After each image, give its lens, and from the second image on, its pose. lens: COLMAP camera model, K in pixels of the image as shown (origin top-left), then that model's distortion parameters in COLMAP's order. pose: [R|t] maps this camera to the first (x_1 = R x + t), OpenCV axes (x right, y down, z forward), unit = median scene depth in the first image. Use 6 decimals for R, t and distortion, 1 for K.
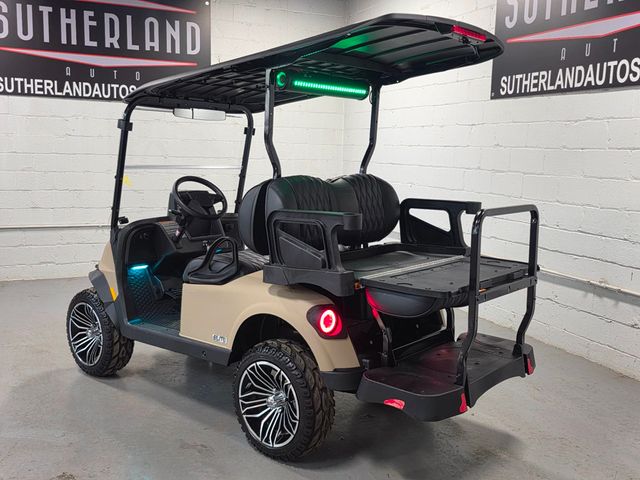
lens RADIAL K [[637.2, 0, 320.0], [0, 637.2, 240.0], [0, 0, 1]] dist [0.123294, 0.007173]
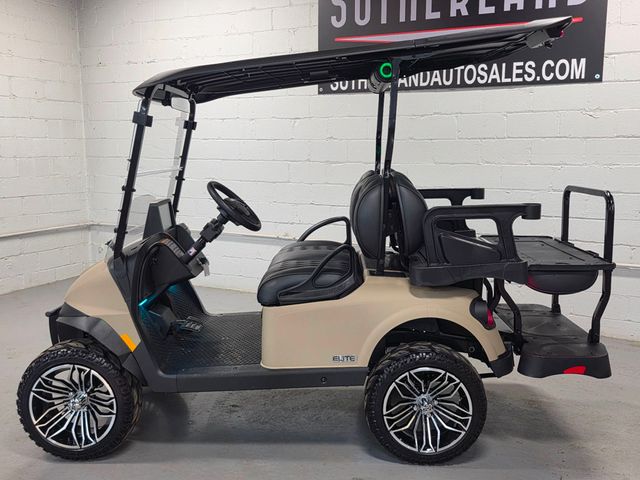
lens RADIAL K [[634.7, 0, 320.2], [0, 634.7, 255.8], [0, 0, 1]] dist [0.098819, 0.004302]
pose [[0.787171, -0.132563, 0.602320, -0.552937], [0.112101, 0.991112, 0.071627, -0.043947], [-0.606462, 0.011138, 0.795035, 0.247208]]
